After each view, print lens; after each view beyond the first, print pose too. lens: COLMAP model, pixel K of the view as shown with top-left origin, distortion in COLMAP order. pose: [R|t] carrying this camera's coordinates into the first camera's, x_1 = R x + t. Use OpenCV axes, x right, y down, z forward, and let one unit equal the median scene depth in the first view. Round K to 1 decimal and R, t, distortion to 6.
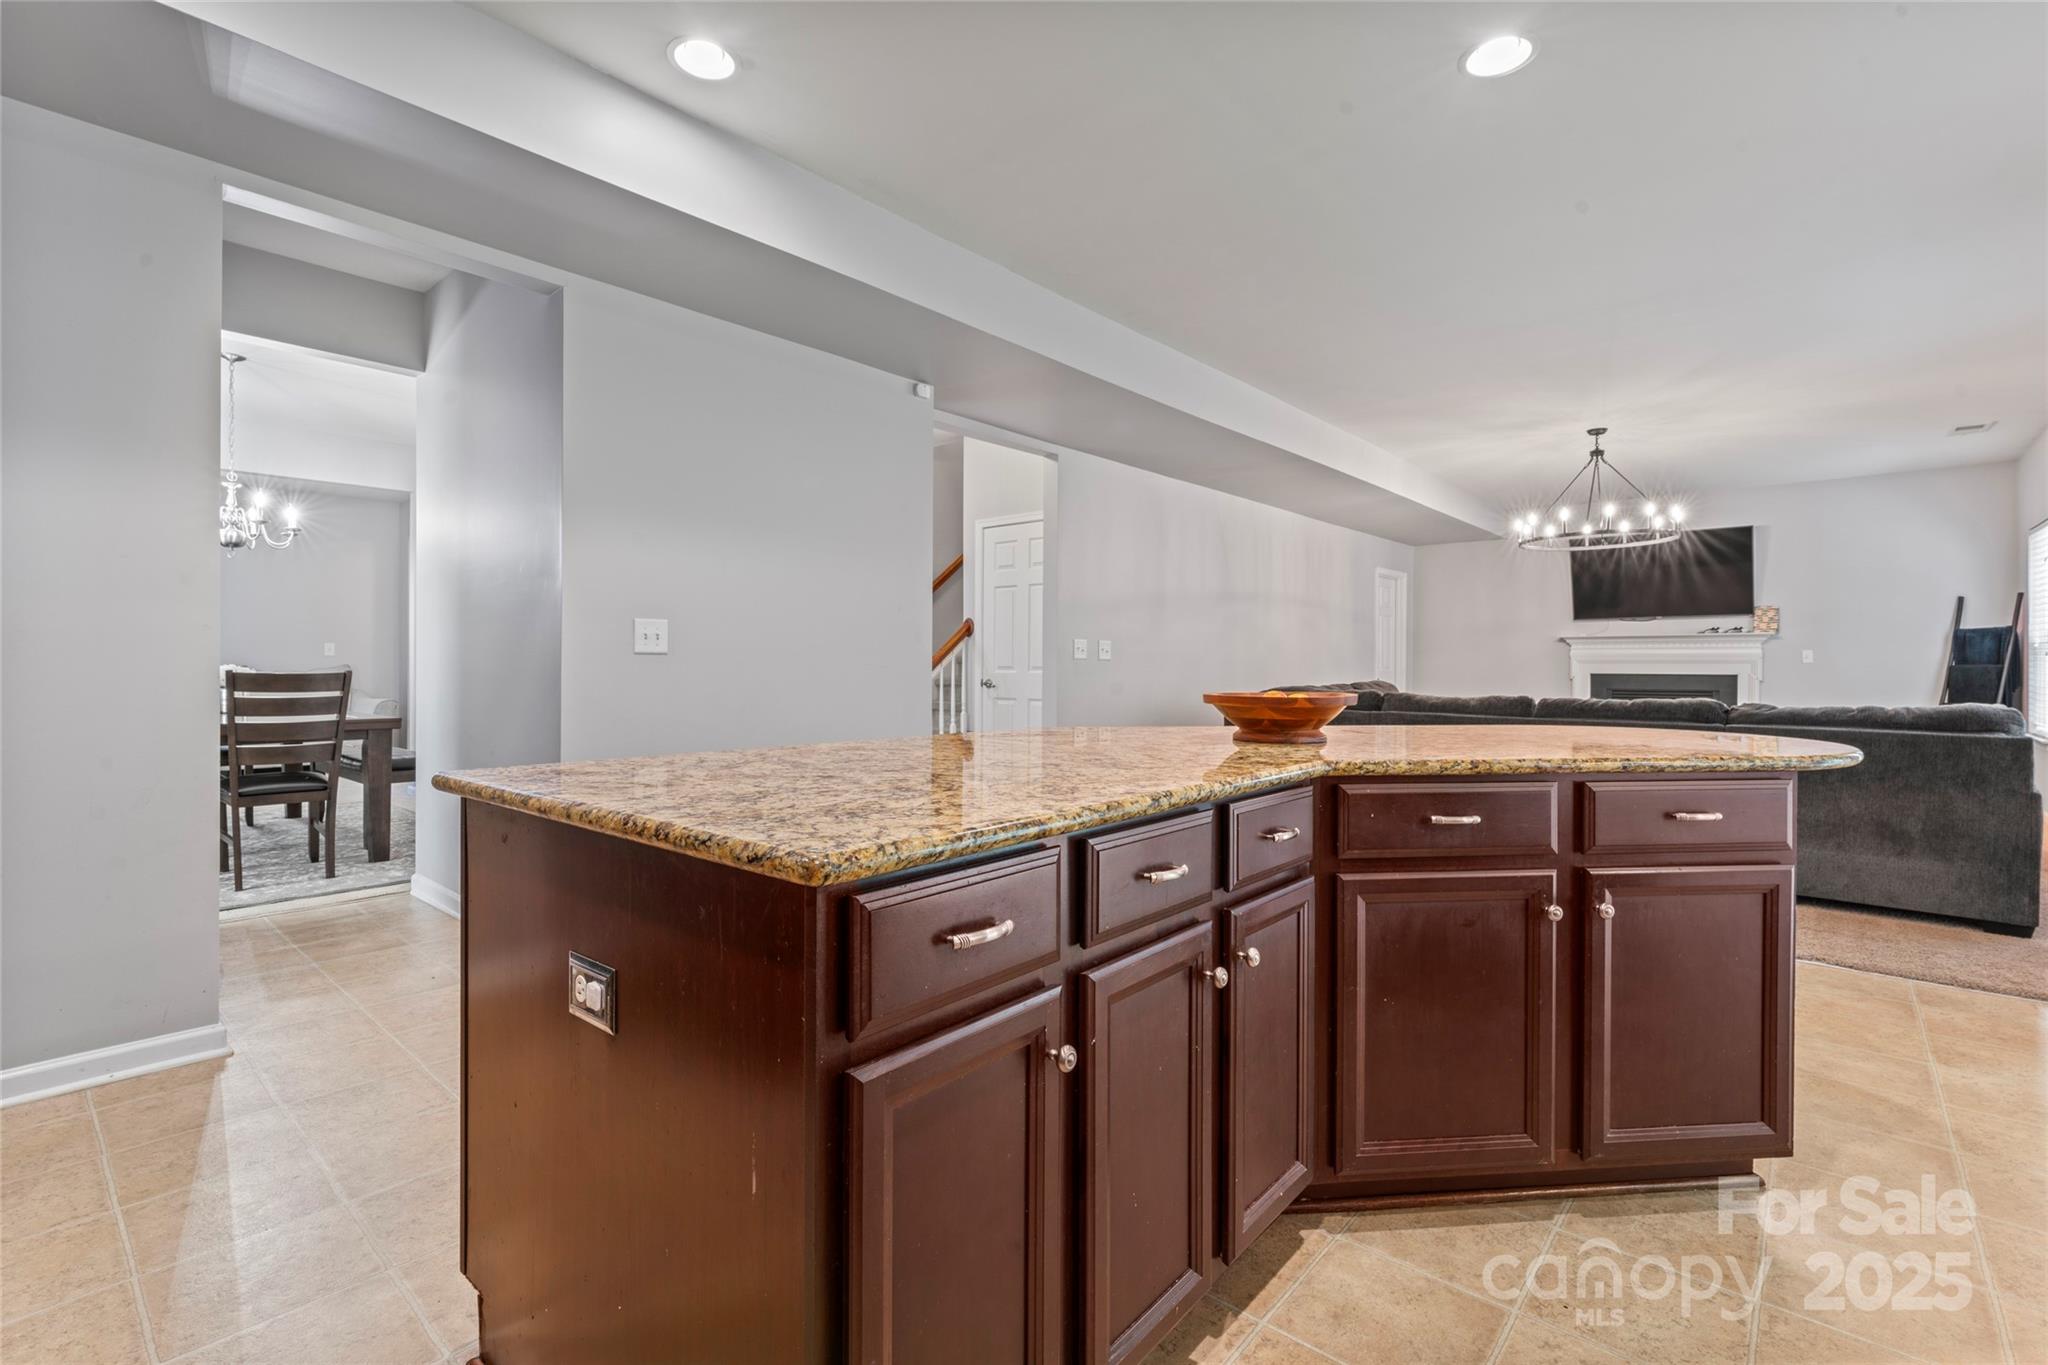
lens RADIAL K [[921.2, 0, 1045.1], [0, 921.2, 675.4], [0, 0, 1]] dist [-0.003397, -0.000422]
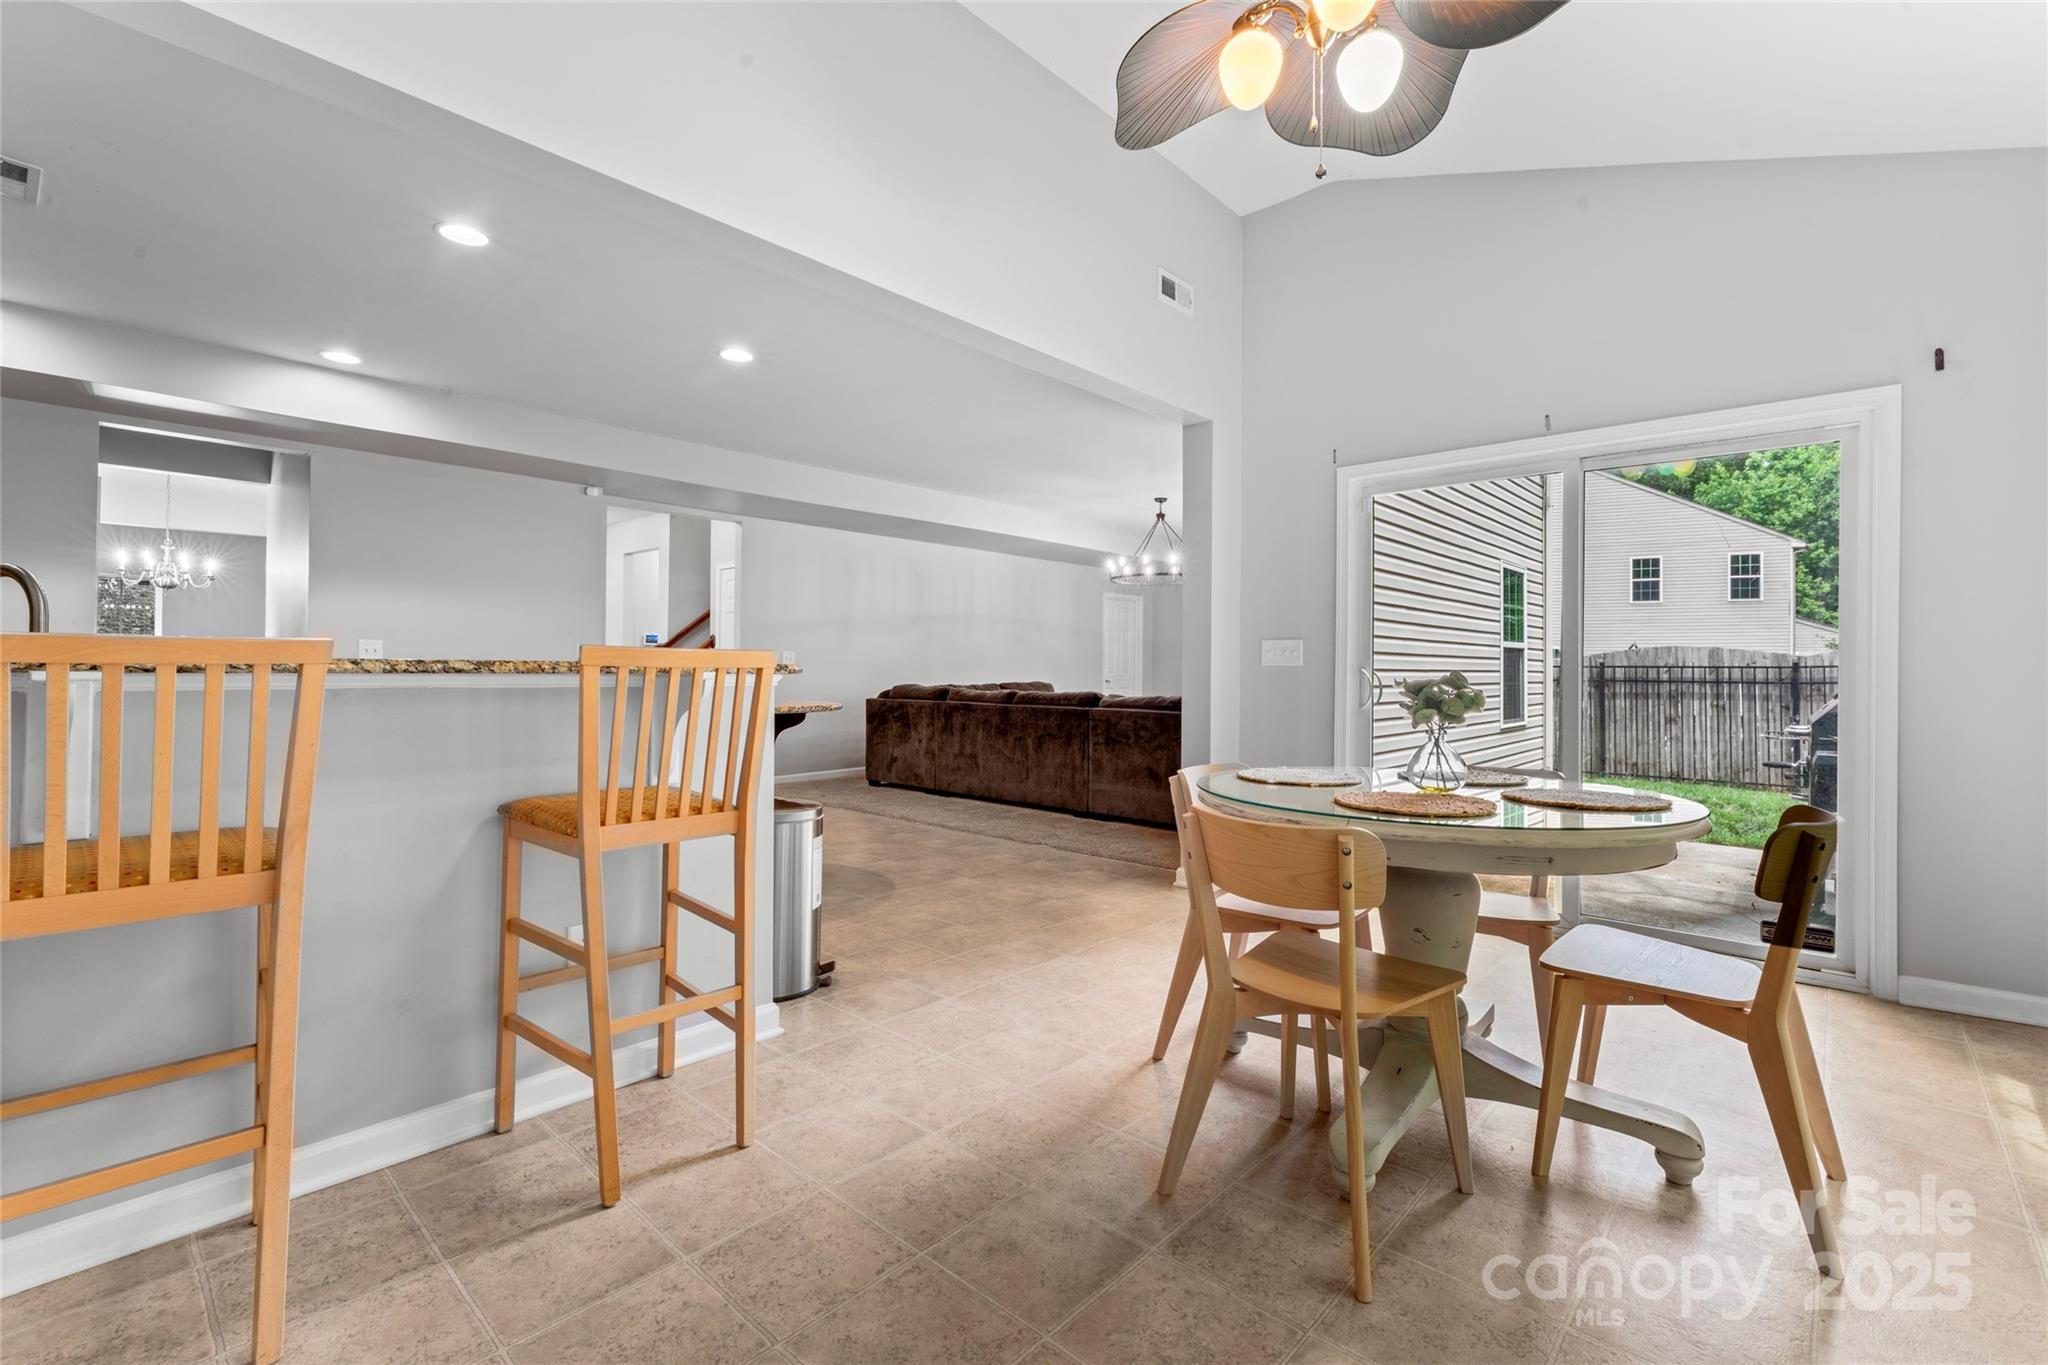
lens RADIAL K [[885.7, 0, 1022.8], [0, 885.7, 675.7], [0, 0, 1]] dist [0.001022, -0.000050]
pose [[0.999618, 0.004077, -0.027336, 0.542228], [-0.004254, 0.999970, -0.006411, 0.007544], [0.027309, 0.006525, 0.999606, -0.405330]]
